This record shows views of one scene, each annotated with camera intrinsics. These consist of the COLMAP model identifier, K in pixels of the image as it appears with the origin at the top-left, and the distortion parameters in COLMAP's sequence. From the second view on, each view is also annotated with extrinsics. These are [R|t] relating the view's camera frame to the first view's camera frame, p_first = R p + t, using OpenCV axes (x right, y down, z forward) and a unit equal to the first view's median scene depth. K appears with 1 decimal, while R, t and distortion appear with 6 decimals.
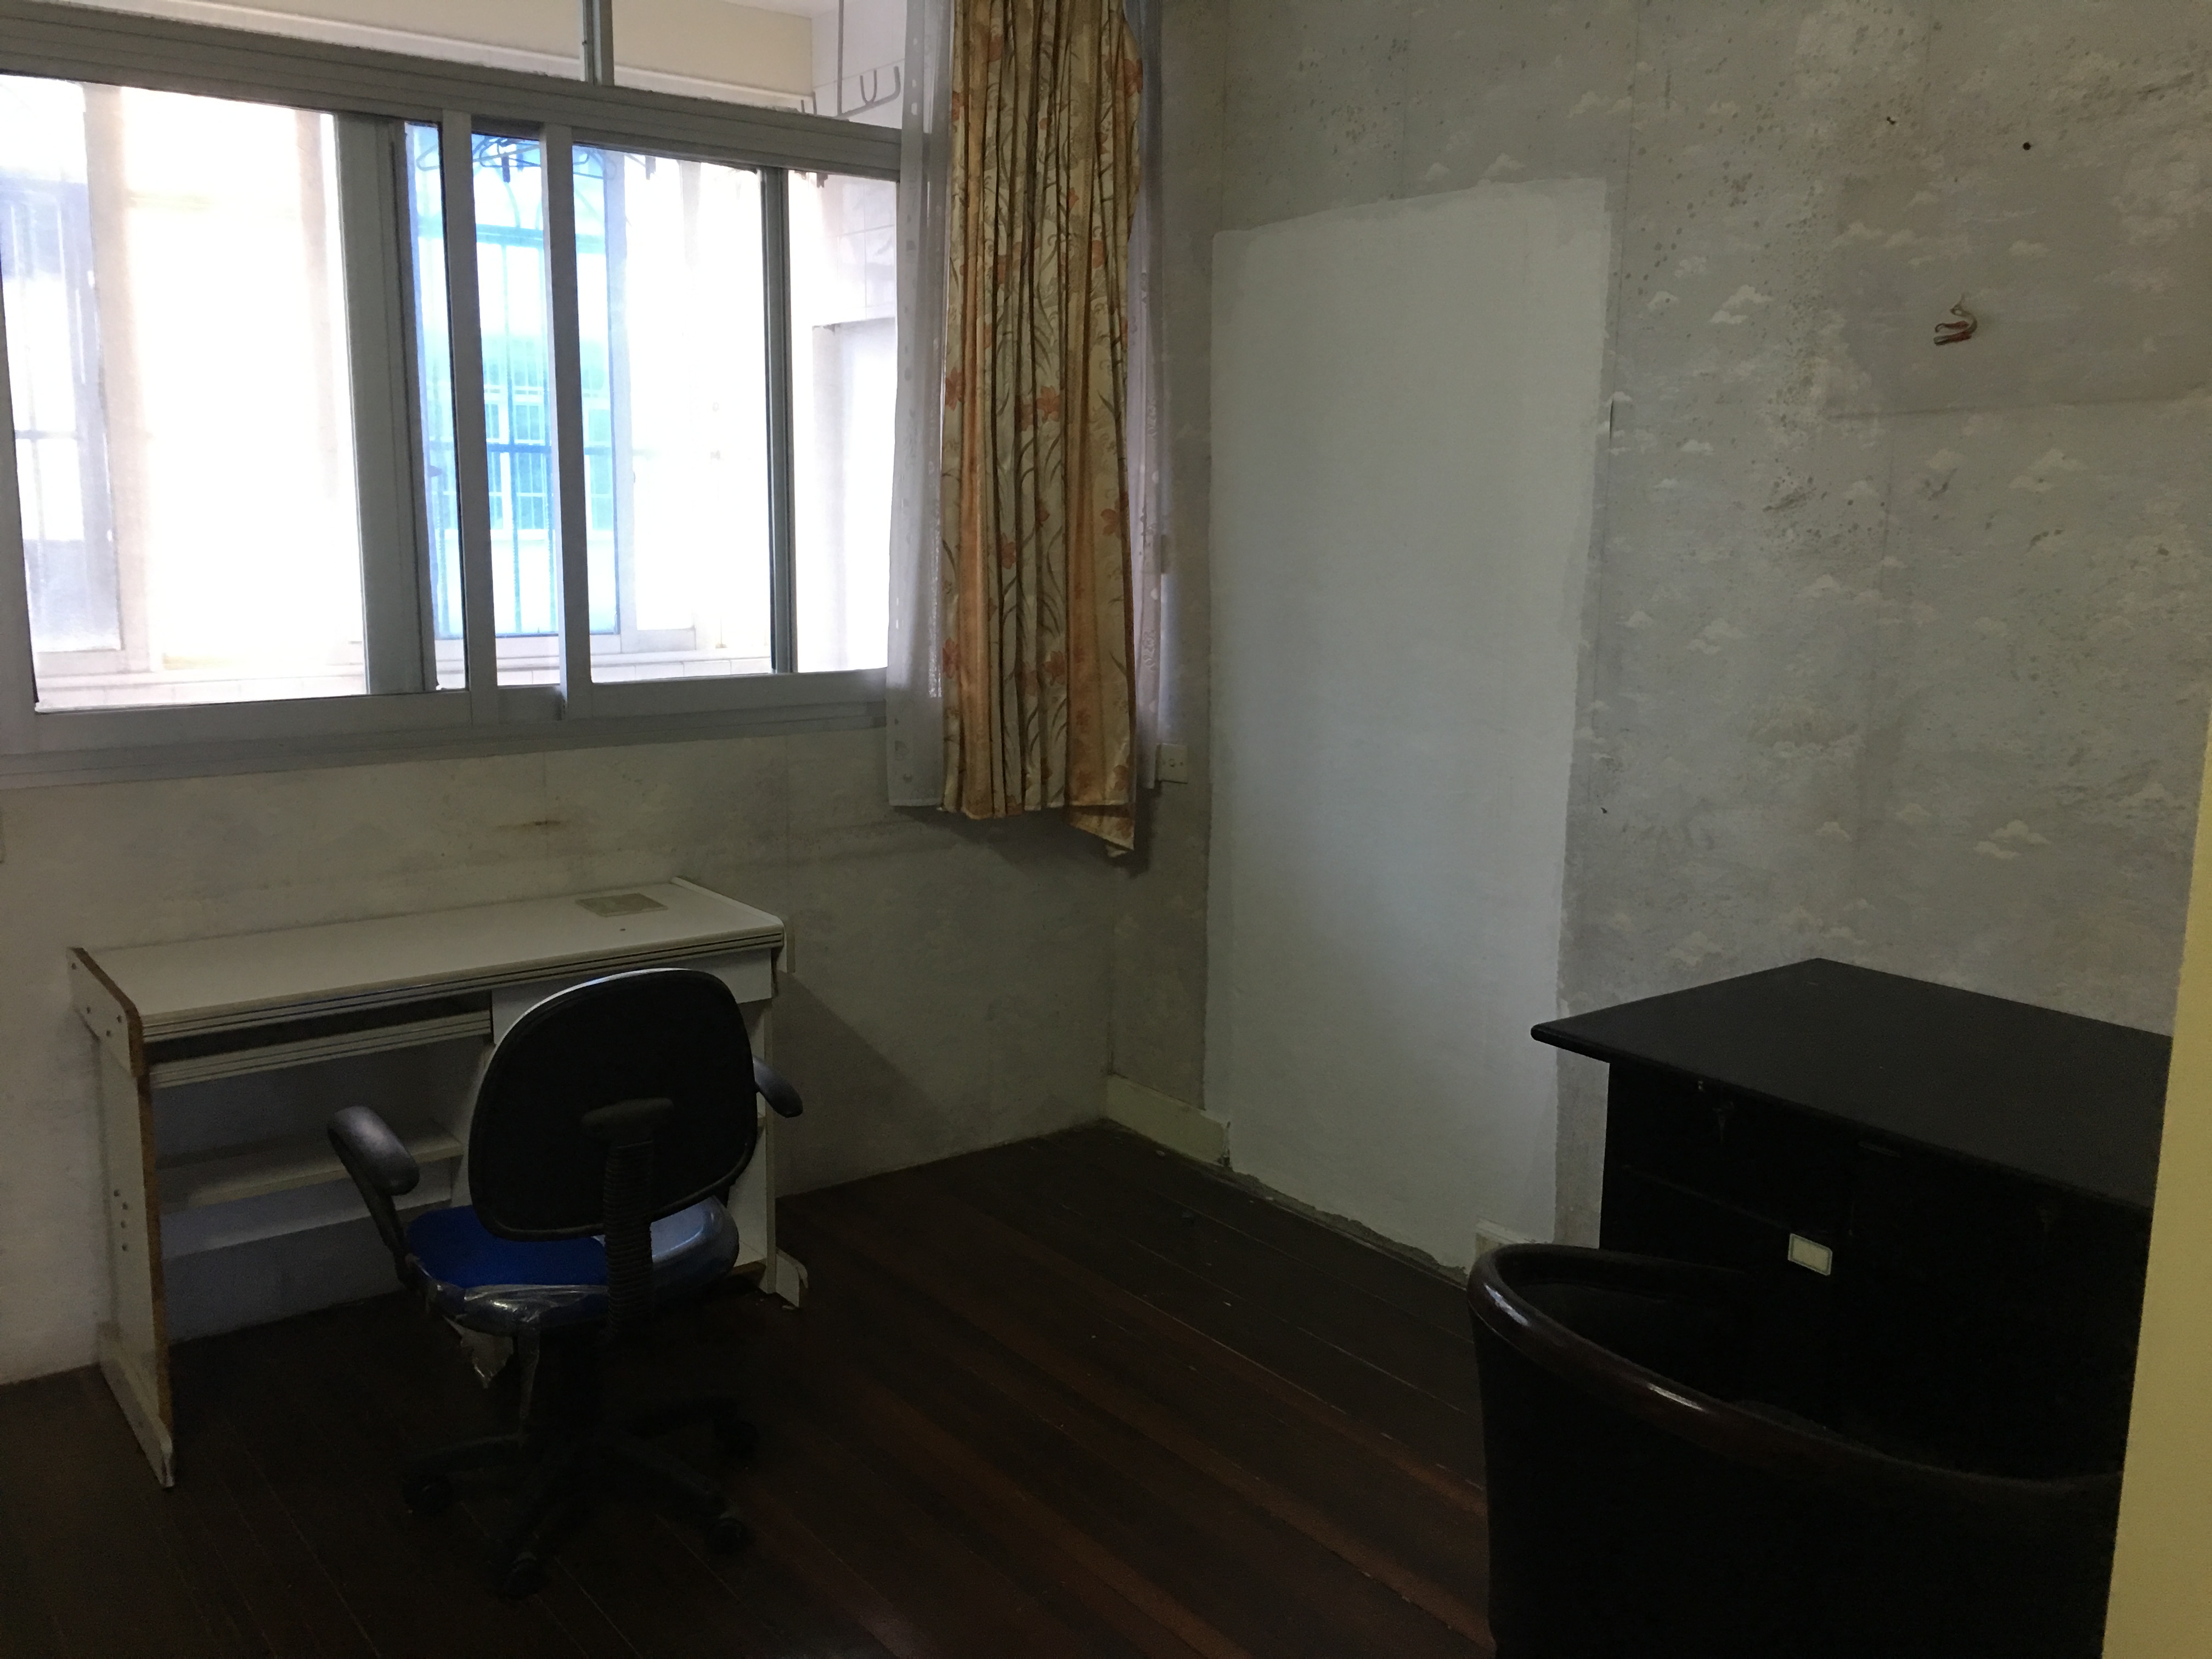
lens RADIAL K [[1855.6, 0, 1106.0], [0, 1855.6, 829.5], [0, 0, 1]] dist [0.056291, -0.088288]
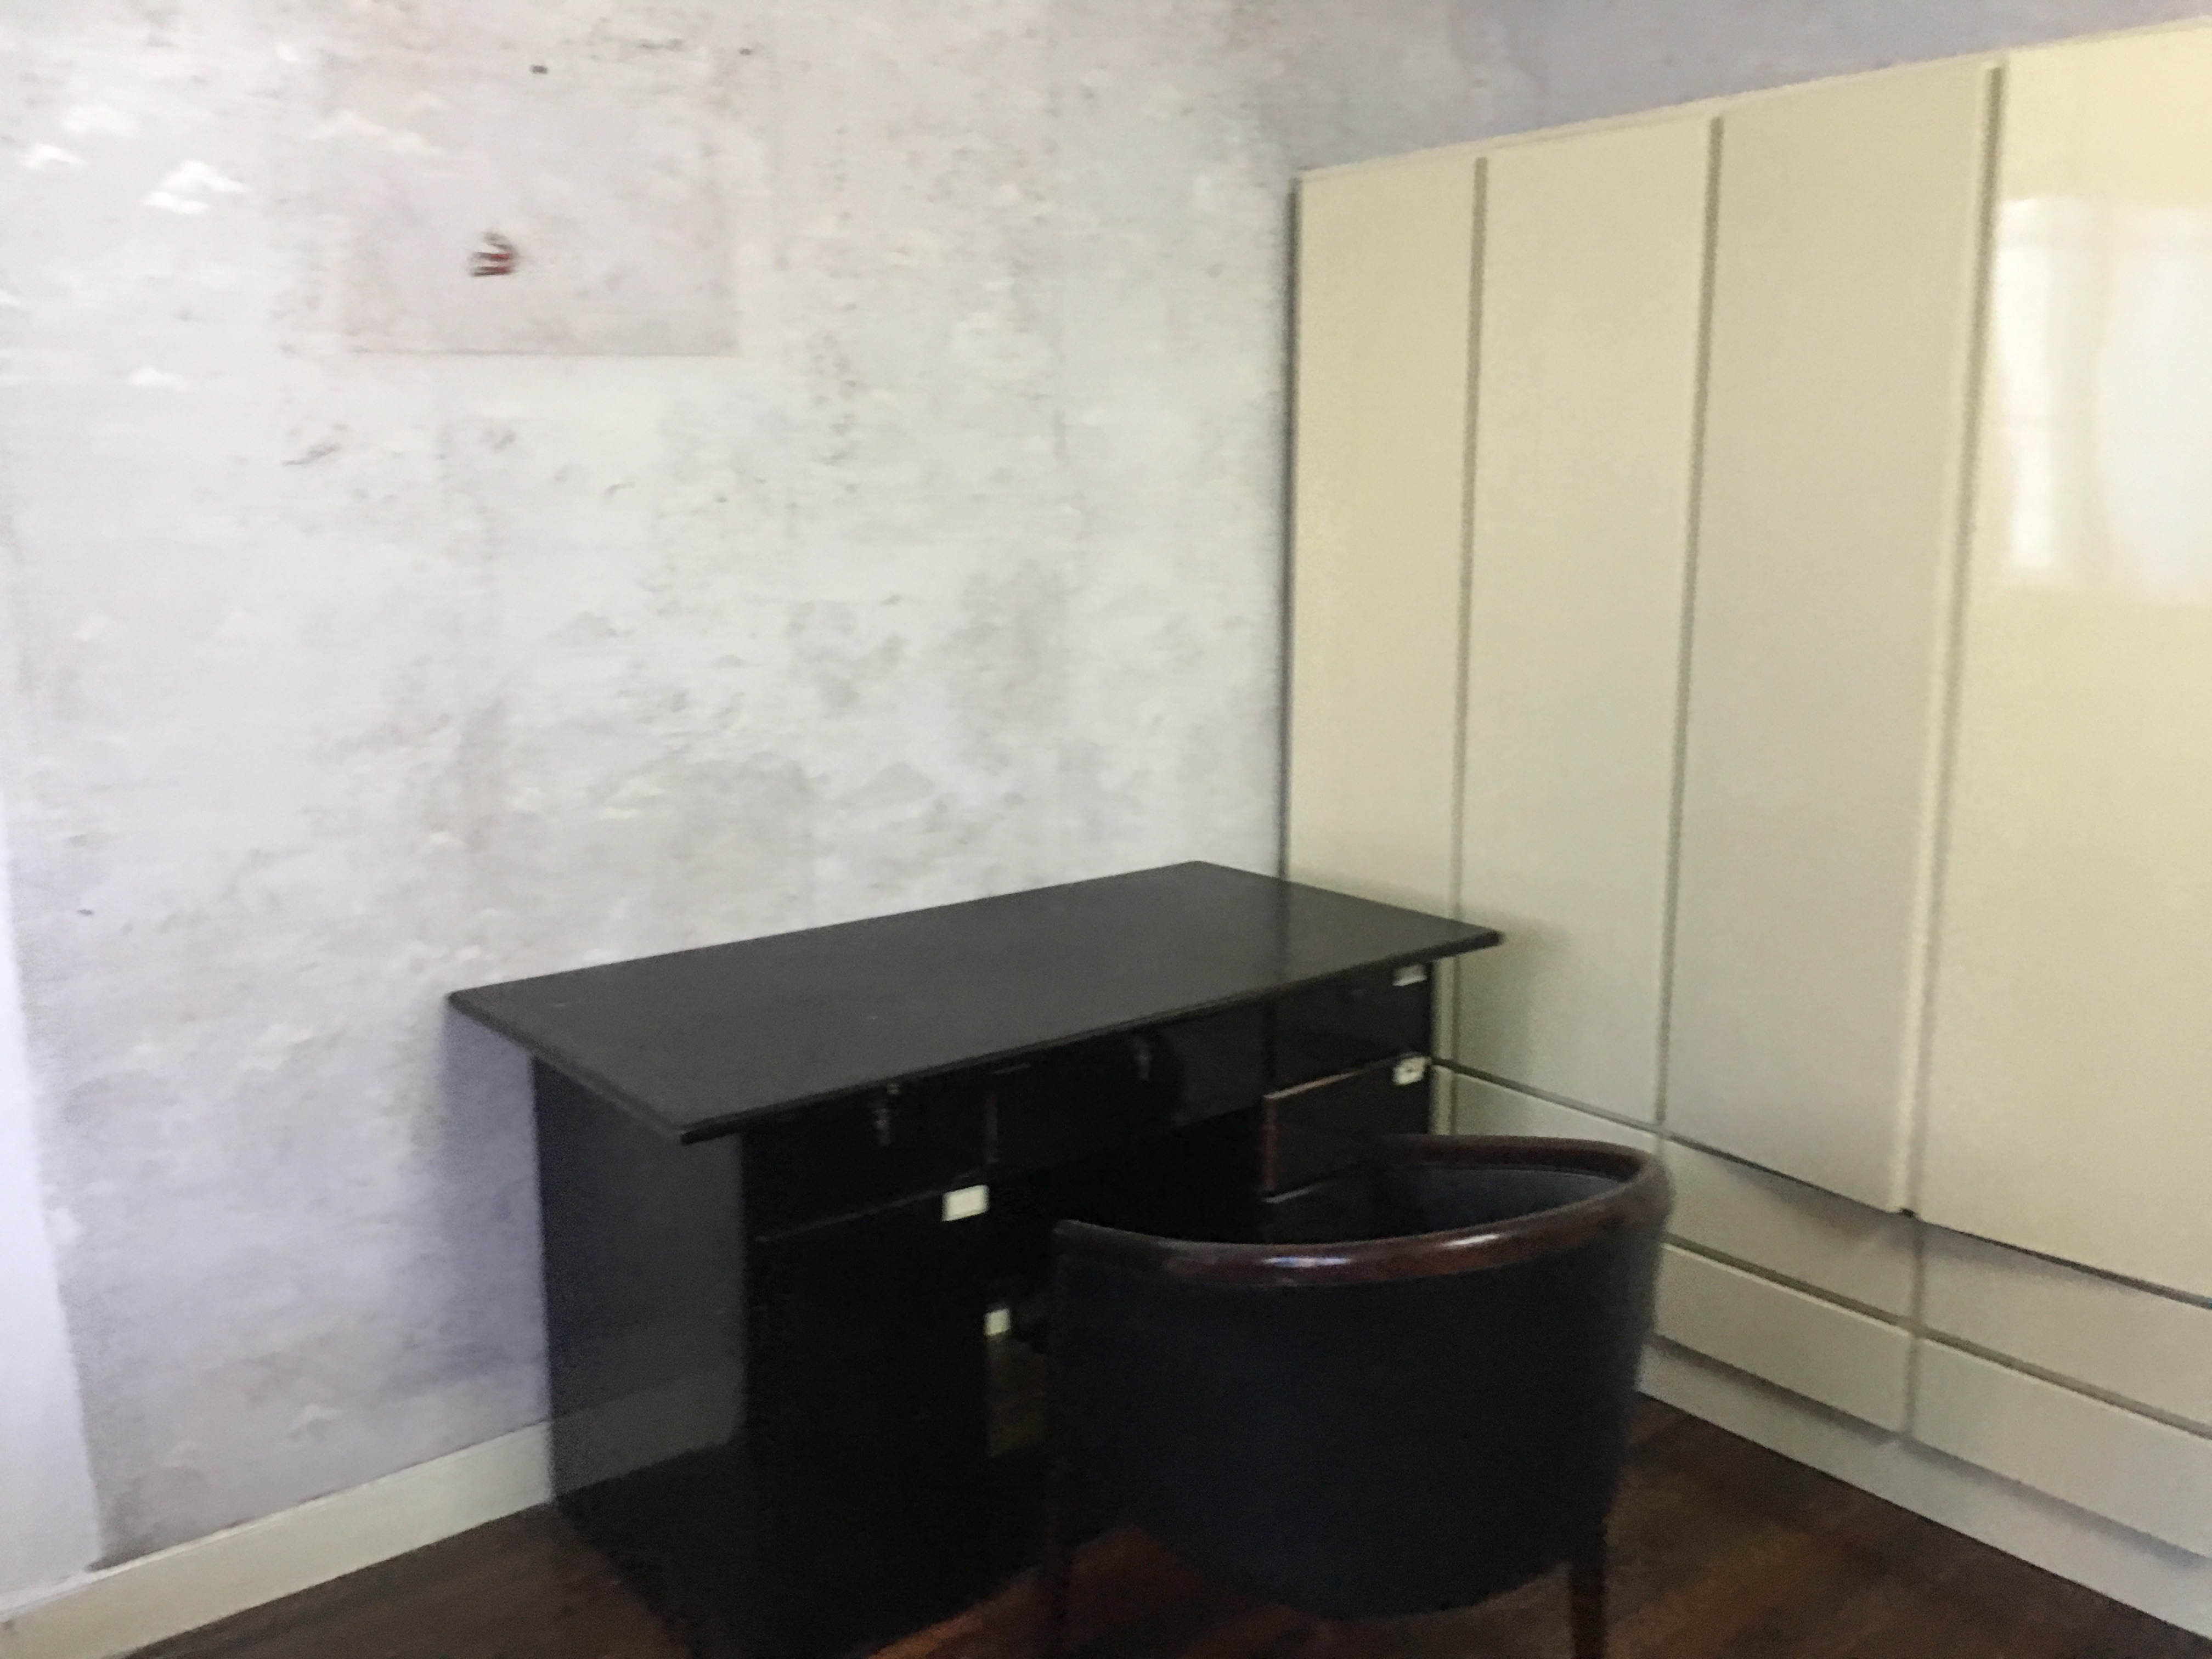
lens RADIAL K [[1855.6, 0, 1106.0], [0, 1855.6, 829.5], [0, 0, 1]] dist [0.056291, -0.088288]
pose [[-0.027929, -0.203617, 0.978652, -0.450446], [0.179475, 0.962103, 0.205296, -0.125162], [-0.983366, 0.181378, 0.009673, 0.691612]]
